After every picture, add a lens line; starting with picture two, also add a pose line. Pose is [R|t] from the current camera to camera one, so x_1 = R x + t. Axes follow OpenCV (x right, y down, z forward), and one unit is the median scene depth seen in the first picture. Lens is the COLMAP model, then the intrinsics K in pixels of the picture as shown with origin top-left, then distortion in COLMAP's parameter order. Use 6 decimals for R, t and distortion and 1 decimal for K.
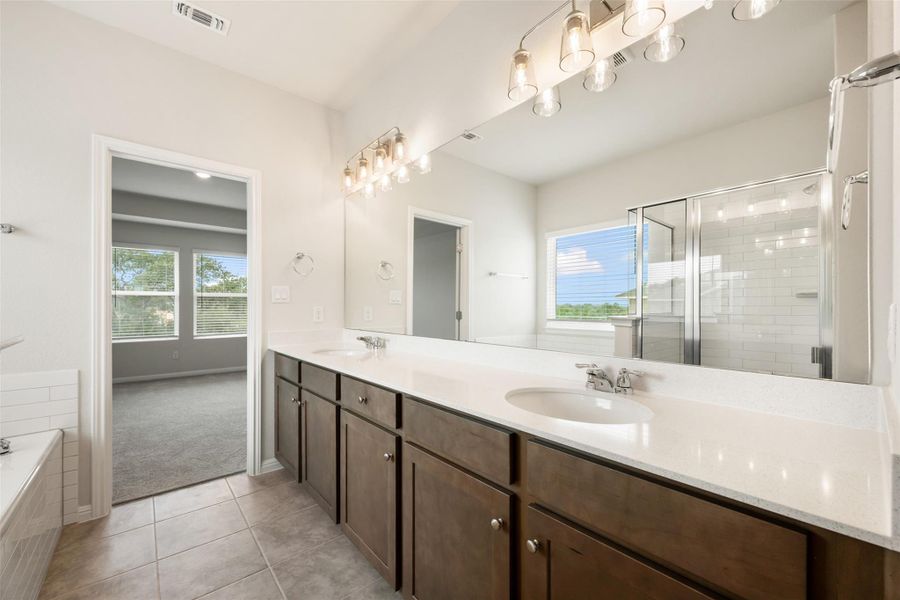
lens RADIAL K [[368.8, 0, 452.7], [0, 368.8, 305.5], [0, 0, 1]] dist [-0.003971, -0.000073]
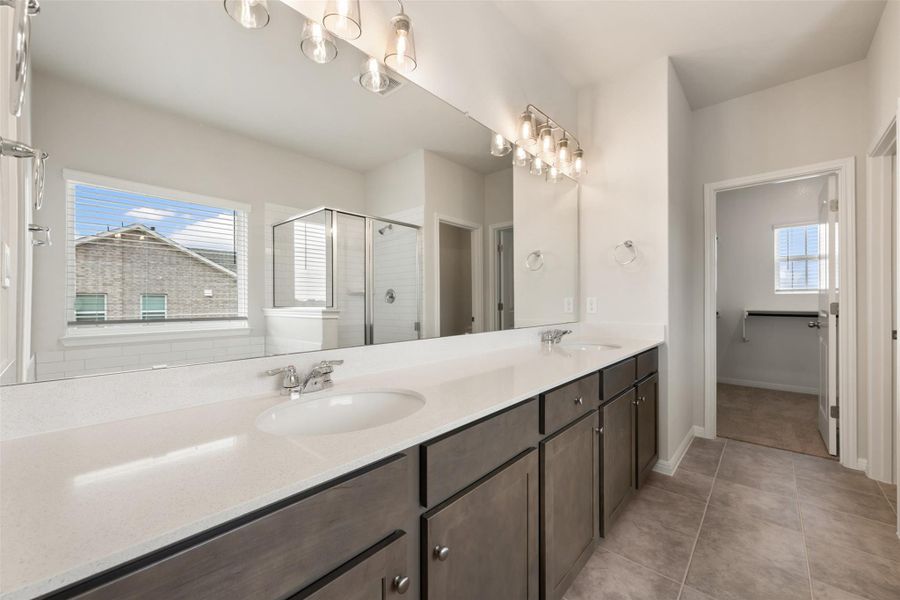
lens RADIAL K [[368.8, 0, 450.4], [0, 368.8, 301.1], [0, 0, 1]] dist [-0.003971, -0.000073]
pose [[-0.131682, -0.002099, 0.991290, -1.096693], [0.005487, 0.999981, 0.002847, 0.008751], [-0.991277, 0.005814, -0.131668, 1.484756]]
